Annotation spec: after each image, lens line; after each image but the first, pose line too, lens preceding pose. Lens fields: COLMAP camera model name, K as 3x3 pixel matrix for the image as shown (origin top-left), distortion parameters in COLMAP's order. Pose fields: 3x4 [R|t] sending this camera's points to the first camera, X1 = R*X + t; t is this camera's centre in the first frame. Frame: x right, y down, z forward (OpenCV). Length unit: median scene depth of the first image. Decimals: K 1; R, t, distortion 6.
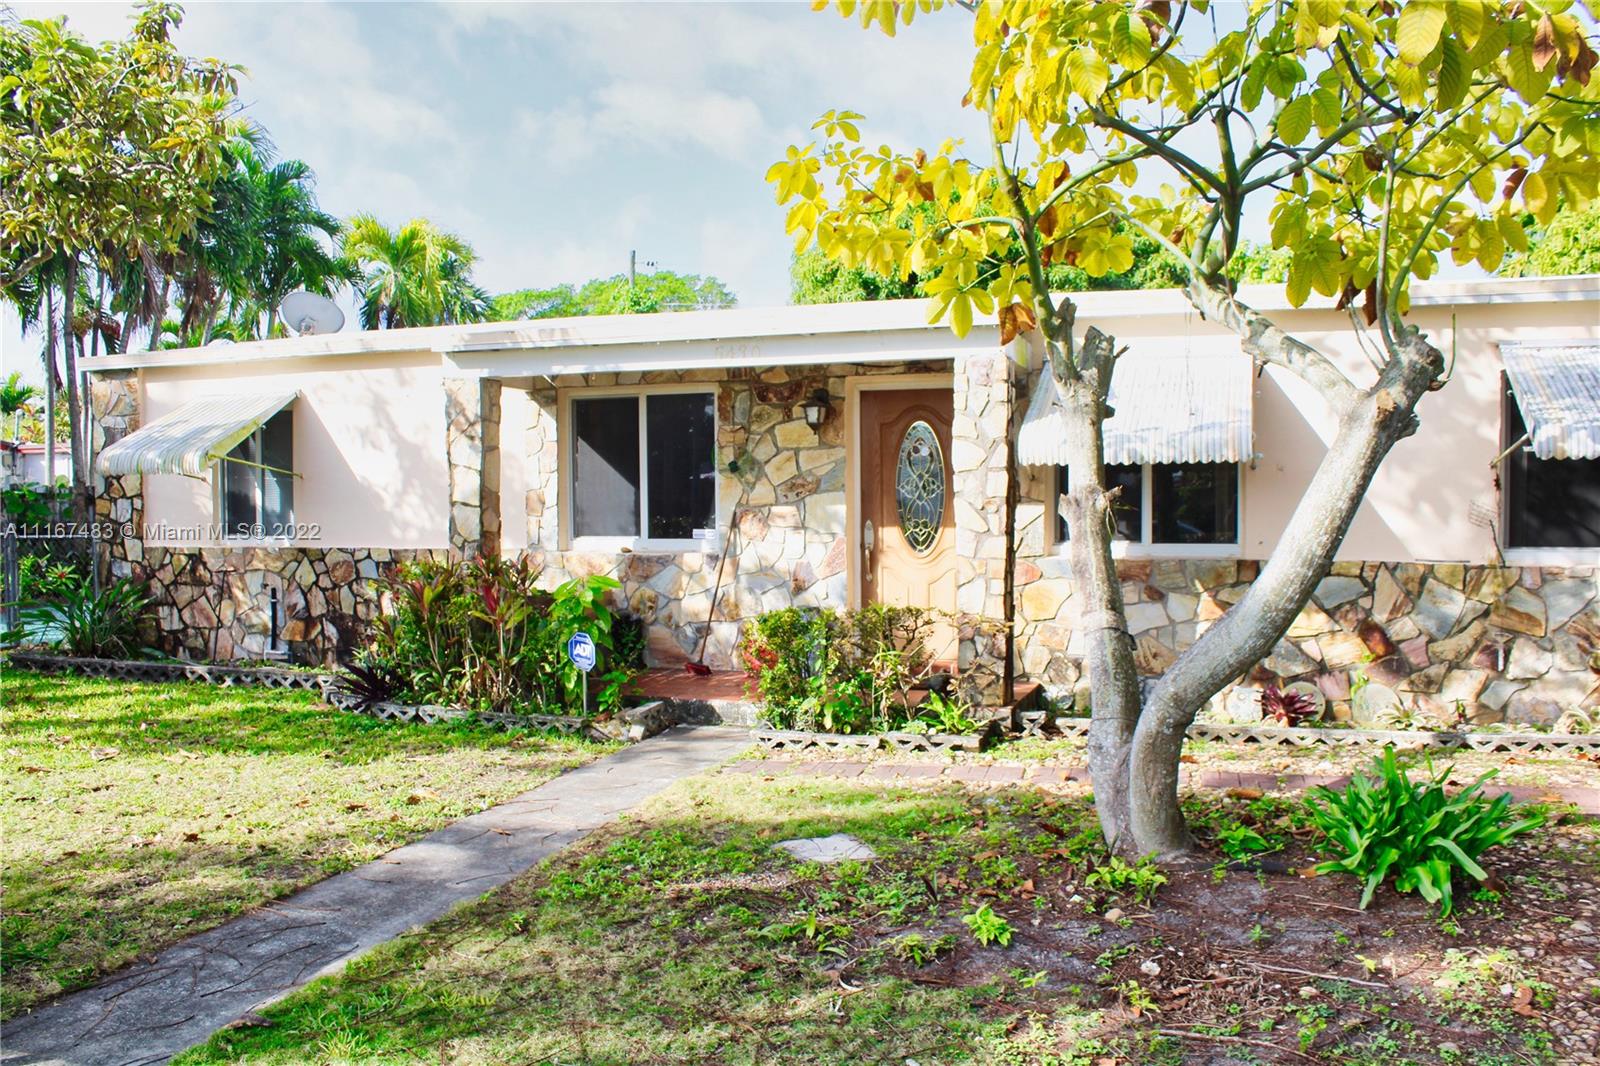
lens RADIAL K [[1322.8, 0, 789.7], [0, 1322.8, 548.0], [0, 0, 1]] dist [-0.173457, 0.153874]
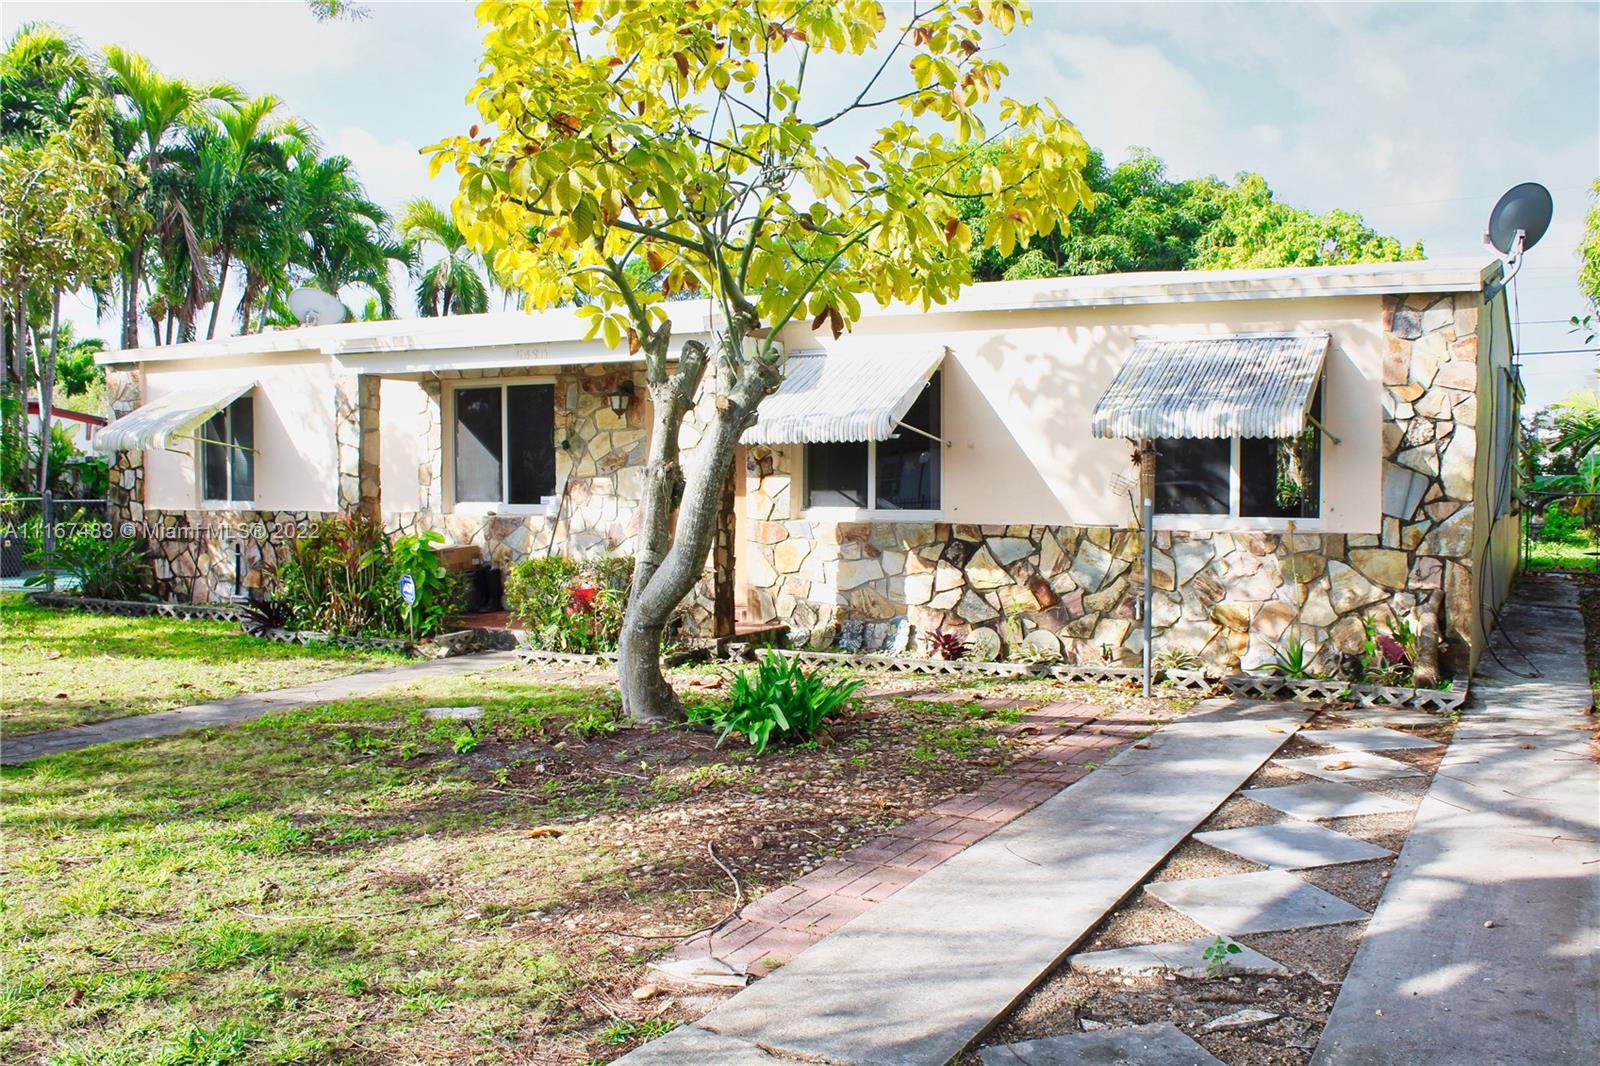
lens RADIAL K [[1478.9, 0, 776.7], [0, 1478.9, 537.1], [0, 0, 1]] dist [-0.149187, 0.152427]
pose [[0.987593, 0.010685, -0.156673, 0.379610], [-0.009873, 0.999934, 0.005958, 0.013881], [0.156727, -0.004337, 0.987633, -0.323846]]
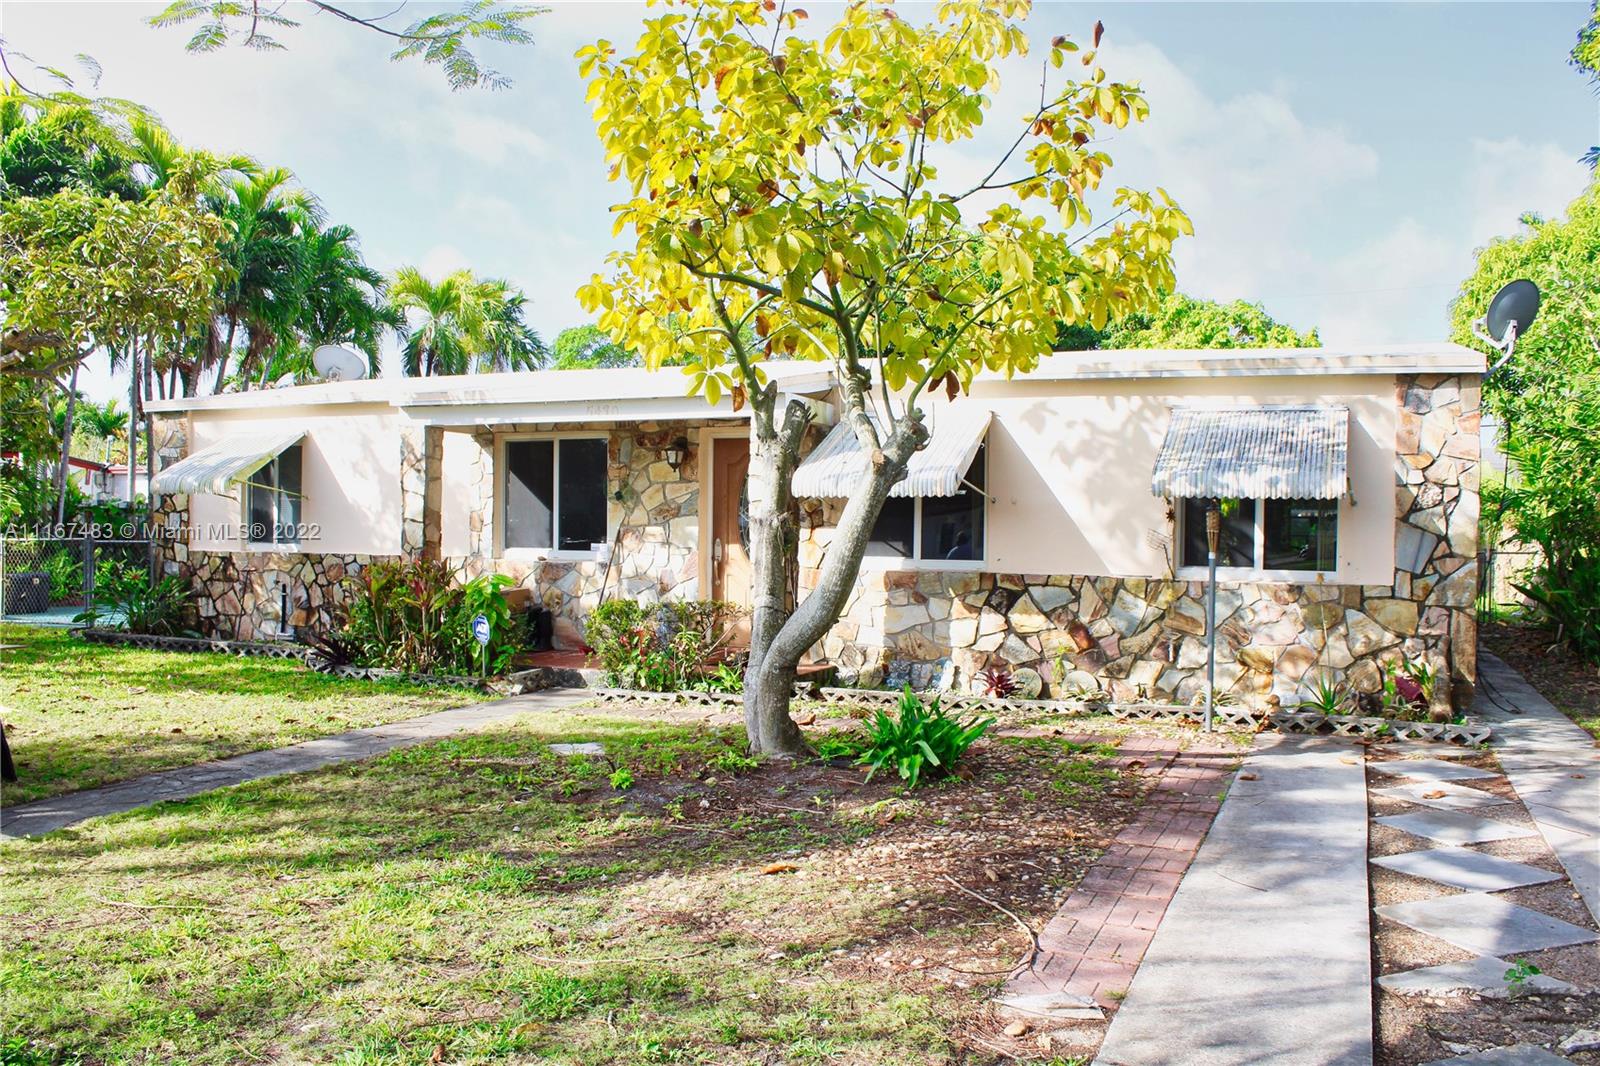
lens RADIAL K [[1326.9, 0, 779.9], [0, 1326.9, 546.1], [0, 0, 1]] dist [-0.162449, 0.136754]
pose [[0.997213, 0.018893, -0.072169, 0.221102], [-0.020654, 0.999505, -0.023738, 0.016535], [0.071685, 0.025162, 0.997110, -0.302502]]
